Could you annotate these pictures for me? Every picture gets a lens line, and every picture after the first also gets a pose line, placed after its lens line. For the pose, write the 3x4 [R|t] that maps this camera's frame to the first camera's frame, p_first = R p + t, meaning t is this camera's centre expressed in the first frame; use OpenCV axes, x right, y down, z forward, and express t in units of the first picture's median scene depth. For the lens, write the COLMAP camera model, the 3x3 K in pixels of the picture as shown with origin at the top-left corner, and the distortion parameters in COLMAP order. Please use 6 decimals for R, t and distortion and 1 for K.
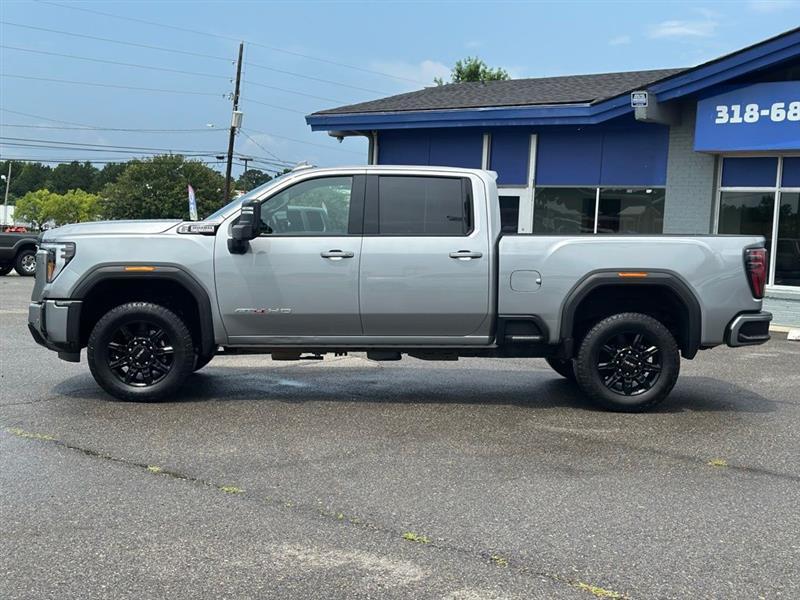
lens RADIAL K [[1115.6, 0, 400.0], [0, 1115.6, 300.0], [0, 0, 1]] dist [0.193219, -0.317908]
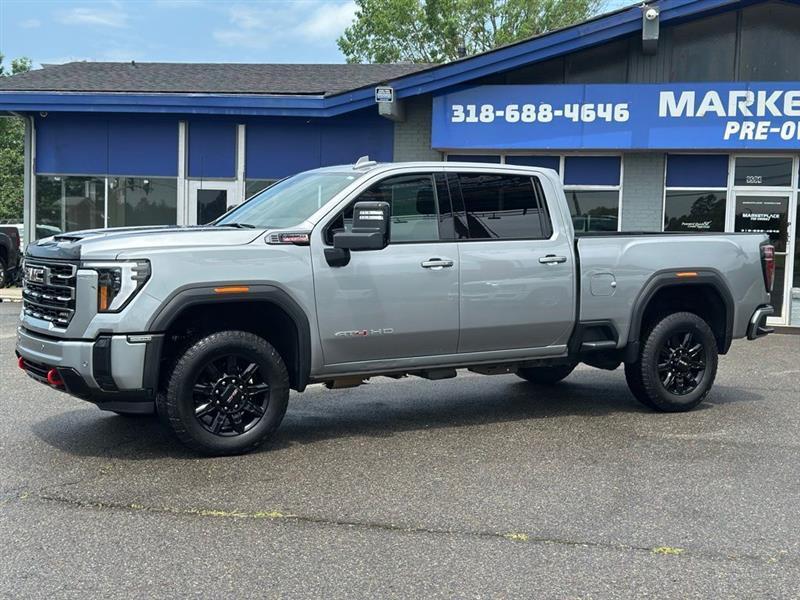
lens RADIAL K [[1115.6, 0, 400.0], [0, 1115.6, 300.0], [0, 0, 1]] dist [0.193219, -0.317908]
pose [[0.875597, -0.047061, 0.480745, -0.490186], [0.042460, 0.998889, 0.020449, -0.030360], [-0.481173, 0.002508, 0.876622, 0.235853]]
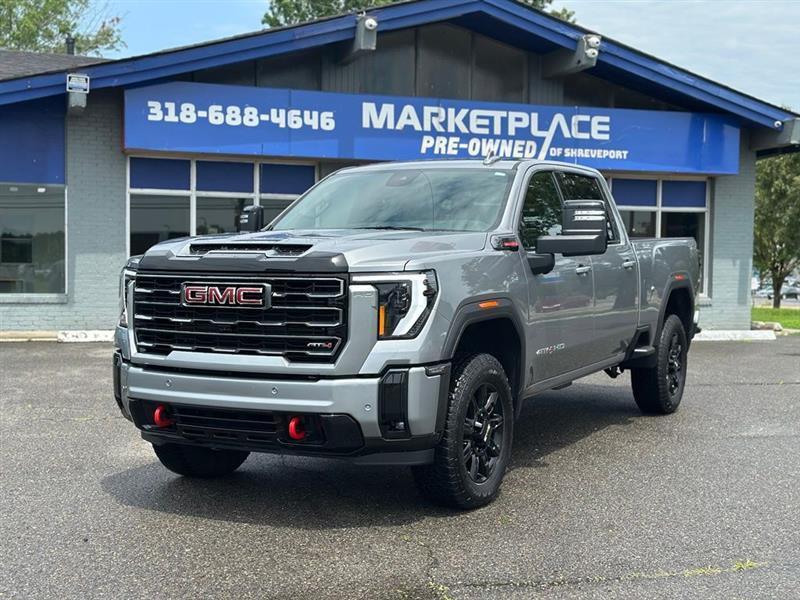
lens RADIAL K [[1115.6, 0, 400.0], [0, 1115.6, 300.0], [0, 0, 1]] dist [0.193219, -0.317908]
pose [[0.496836, -0.065987, 0.865332, -0.793216], [0.067426, 0.997026, 0.037316, -0.056095], [-0.865221, 0.039806, 0.499808, 0.688967]]
